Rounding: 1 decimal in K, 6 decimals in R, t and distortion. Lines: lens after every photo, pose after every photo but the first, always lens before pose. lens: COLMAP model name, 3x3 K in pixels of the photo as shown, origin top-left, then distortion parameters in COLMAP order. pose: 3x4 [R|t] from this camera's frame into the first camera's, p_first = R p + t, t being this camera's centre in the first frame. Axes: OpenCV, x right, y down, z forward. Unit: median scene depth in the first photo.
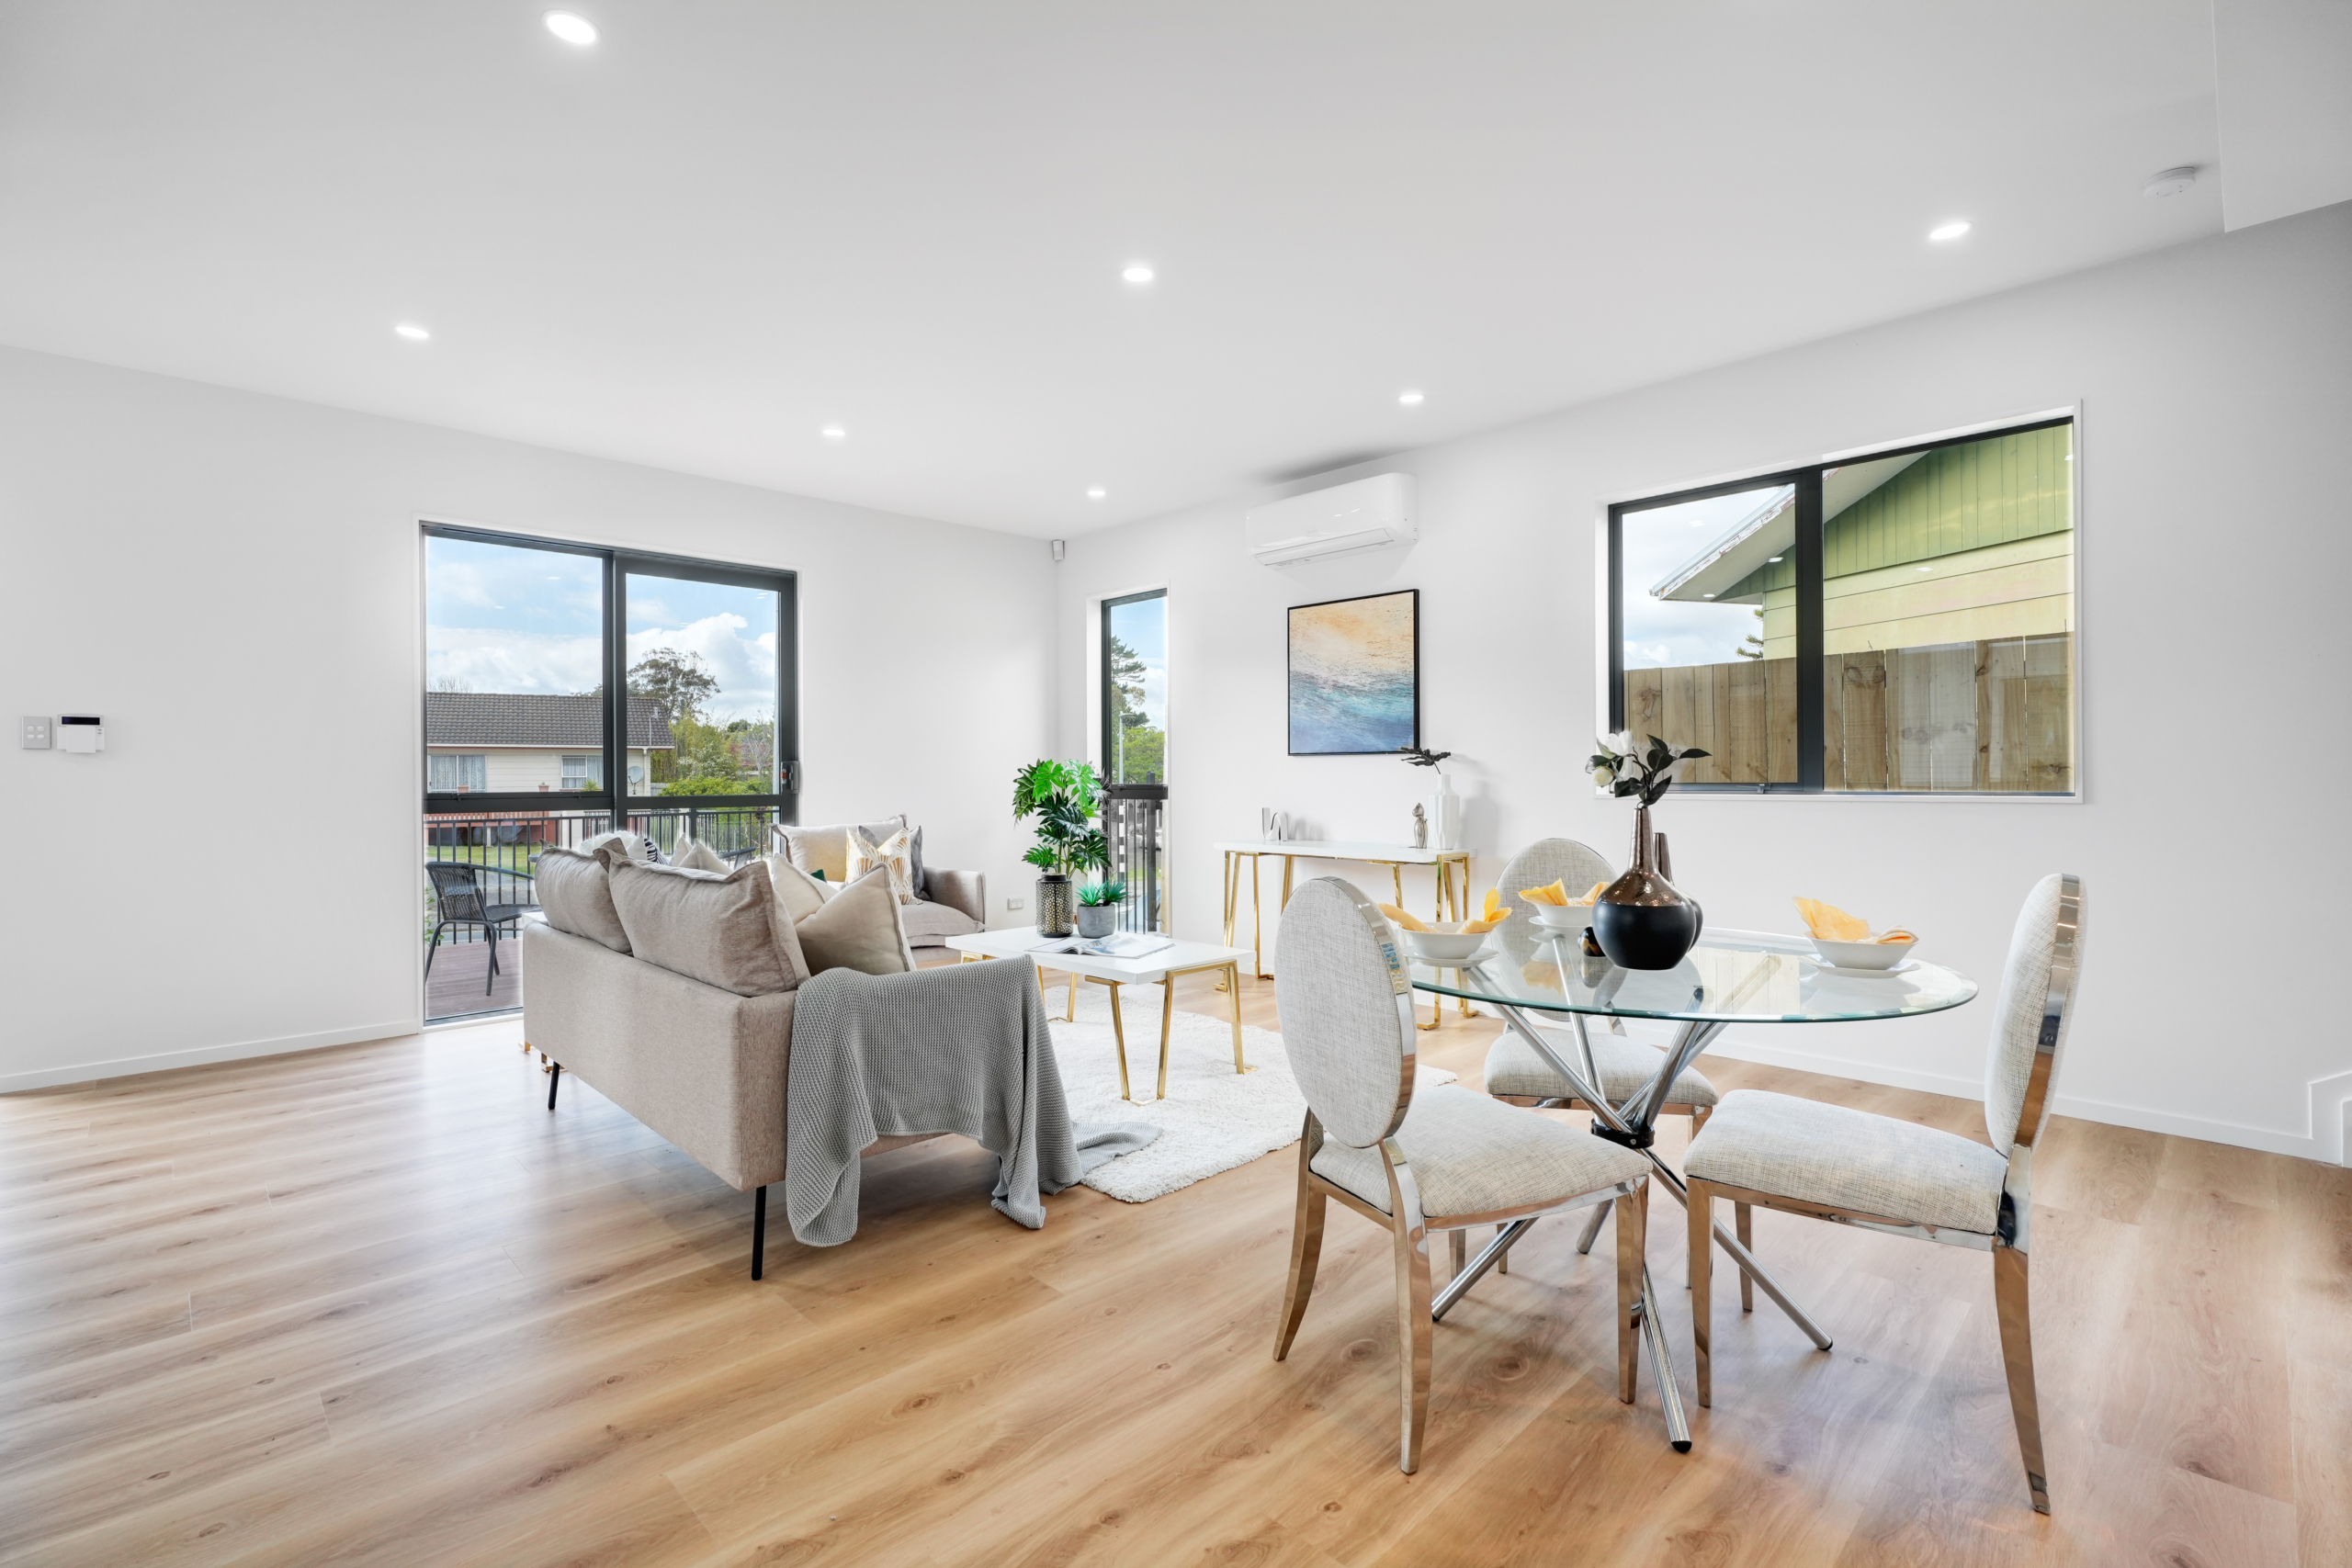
lens RADIAL K [[1065.5, 0, 1168.6], [0, 1065.5, 785.6], [0, 0, 1]] dist [-0.001776, -0.000158]
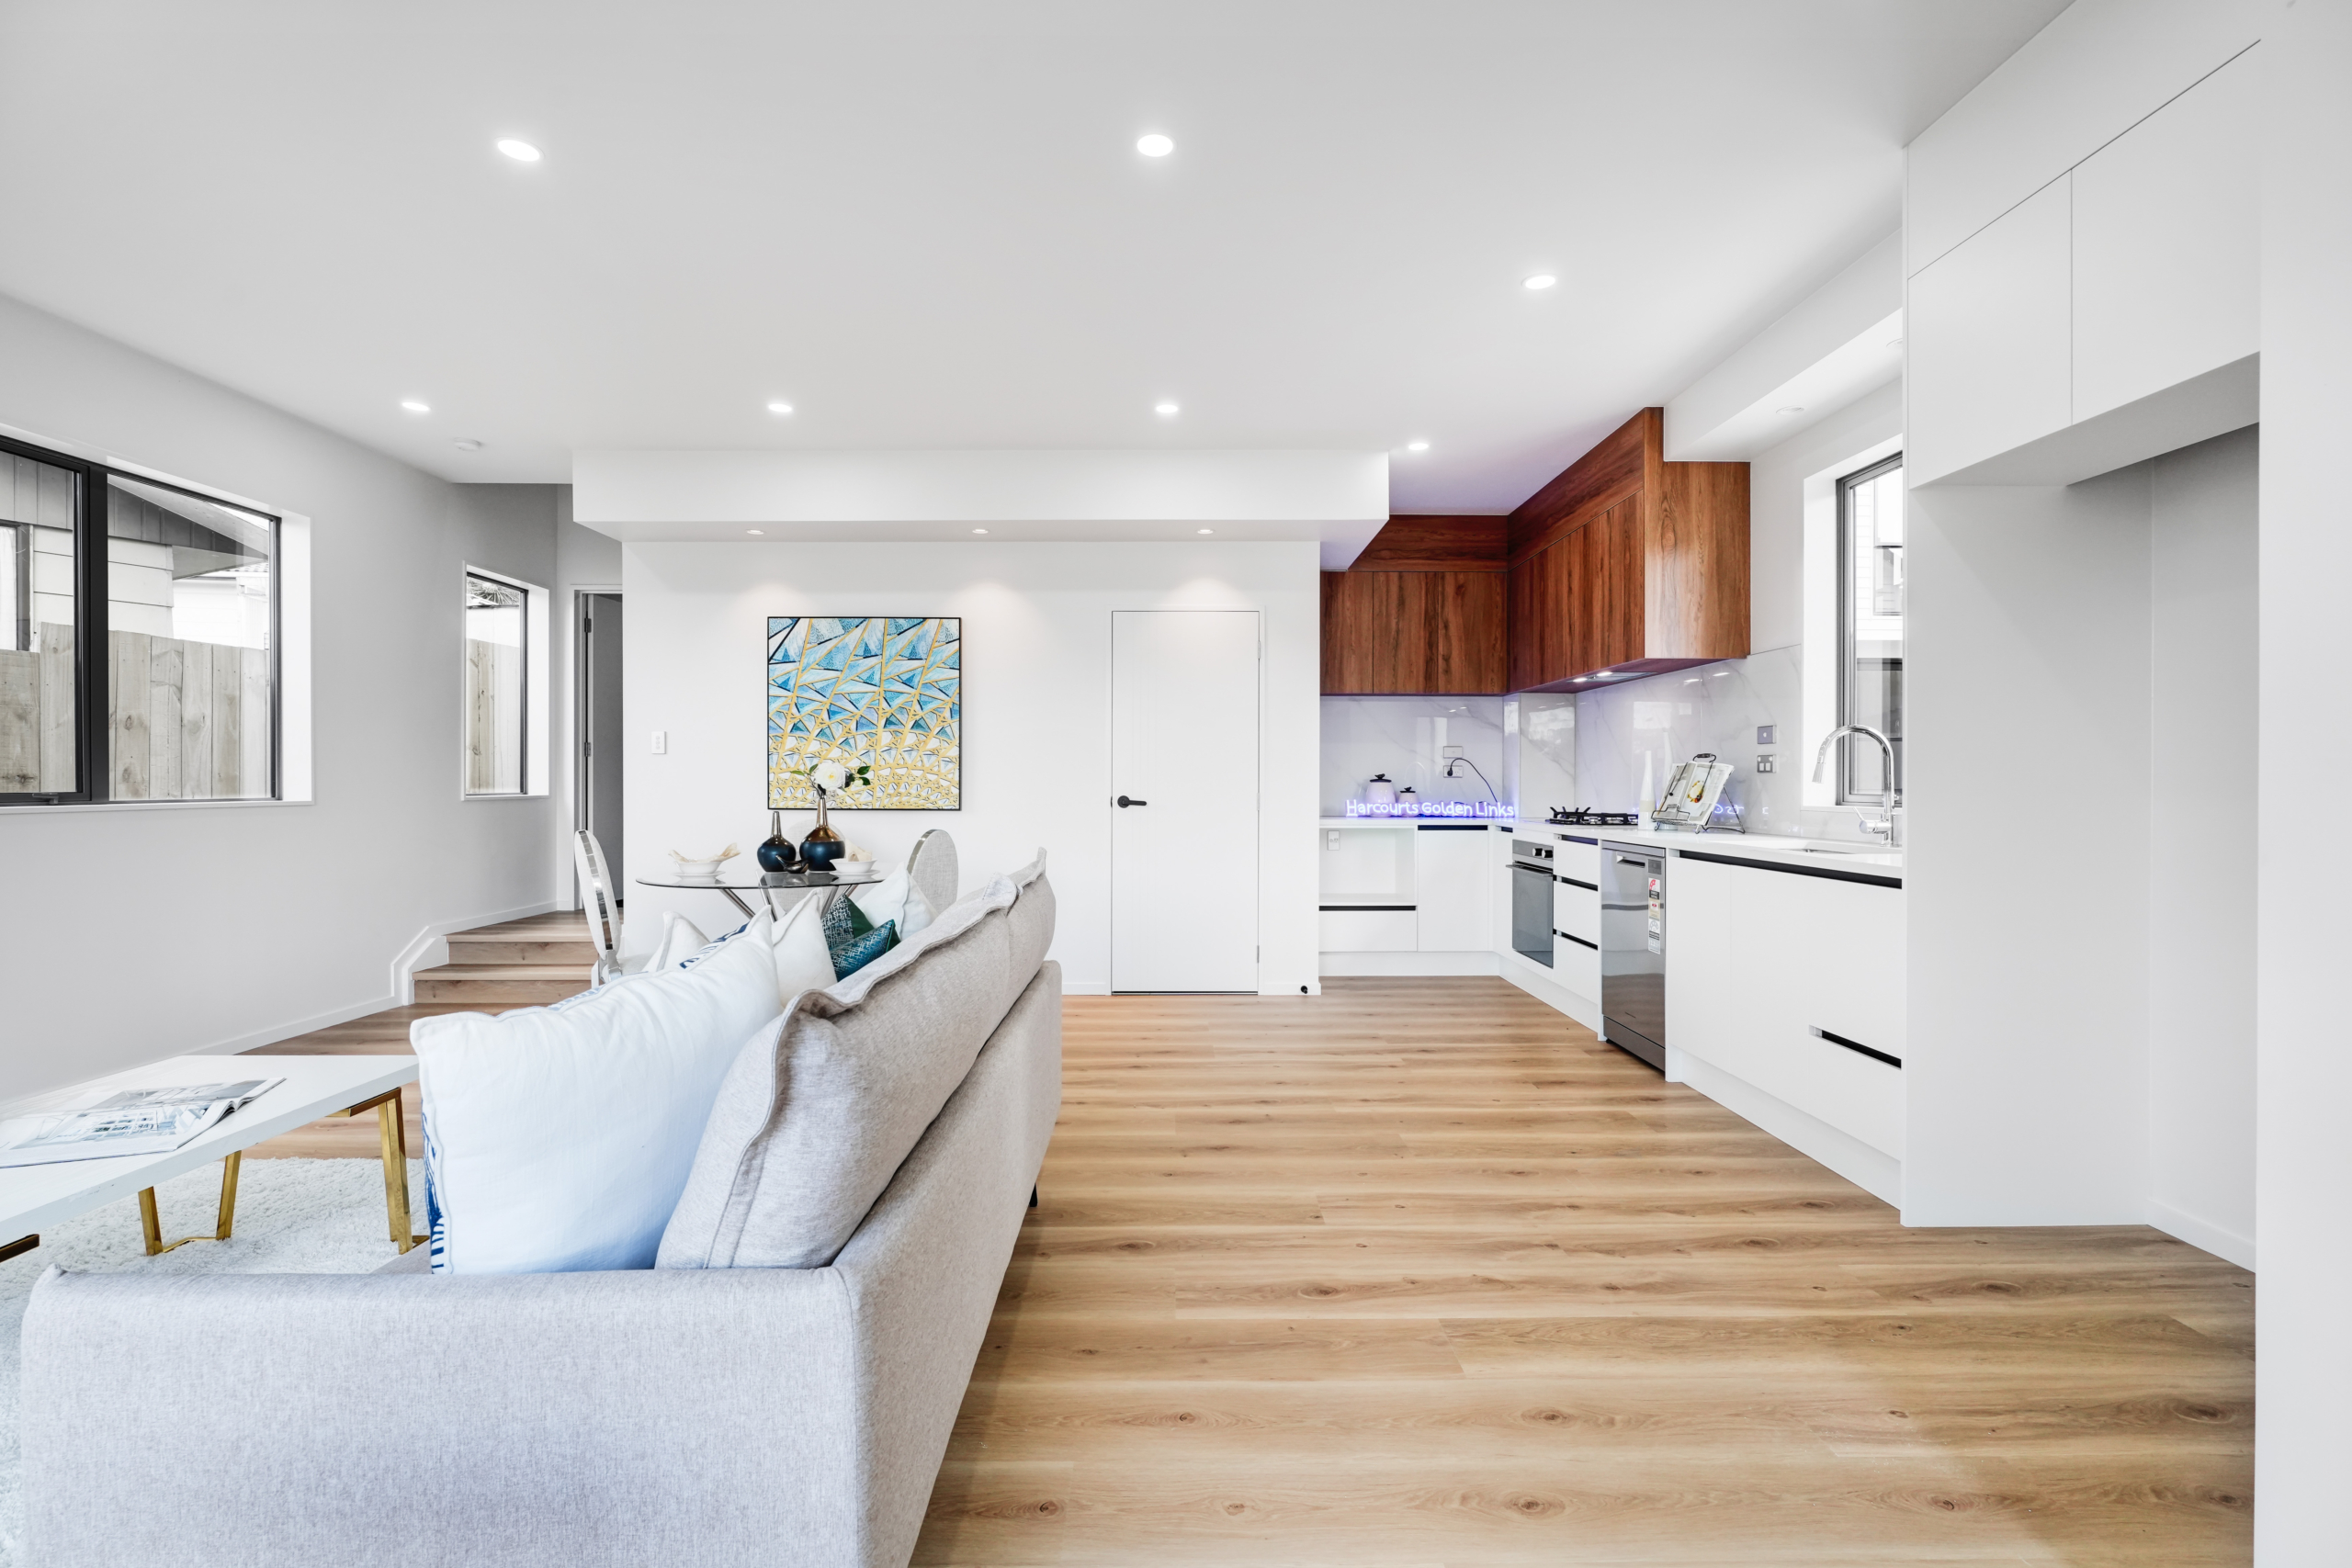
lens RADIAL K [[1065.5, 0, 1168.6], [0, 1065.5, 785.6], [0, 0, 1]] dist [-0.001776, -0.000158]
pose [[-0.726914, 0.006113, 0.686701, -1.350895], [0.008043, 0.999968, -0.000387, 0.000160], [-0.686681, 0.005242, -0.726940, 1.806557]]
